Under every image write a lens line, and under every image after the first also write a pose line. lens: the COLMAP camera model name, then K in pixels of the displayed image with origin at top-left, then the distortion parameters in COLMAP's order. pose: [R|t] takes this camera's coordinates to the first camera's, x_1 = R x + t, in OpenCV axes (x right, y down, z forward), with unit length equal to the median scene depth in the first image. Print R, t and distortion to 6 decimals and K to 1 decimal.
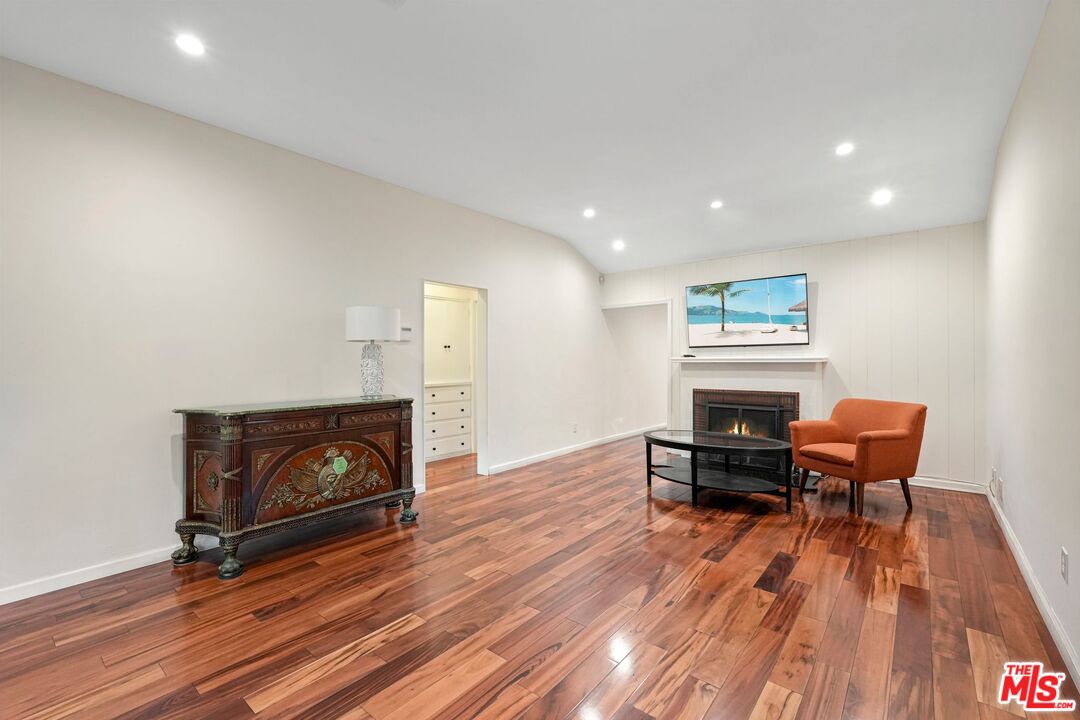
lens RADIAL K [[472.5, 0, 540.0], [0, 472.5, 356.2], [0, 0, 1]] dist [-0.005343, 0.002517]
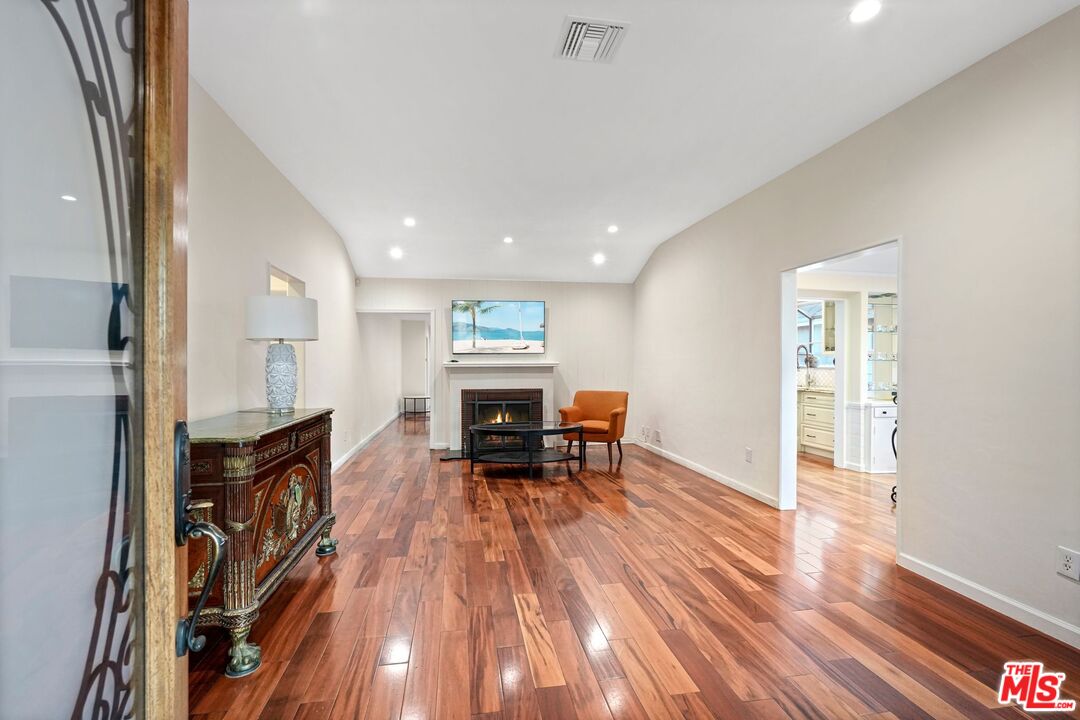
lens RADIAL K [[472.5, 0, 542.4], [0, 472.5, 364.8], [0, 0, 1]] dist [-0.005343, 0.002517]
pose [[0.652177, 0.002026, 0.758064, -0.615163], [-0.007623, 0.999963, 0.003886, 0.002944], [-0.758029, -0.008314, 0.652168, 0.136811]]
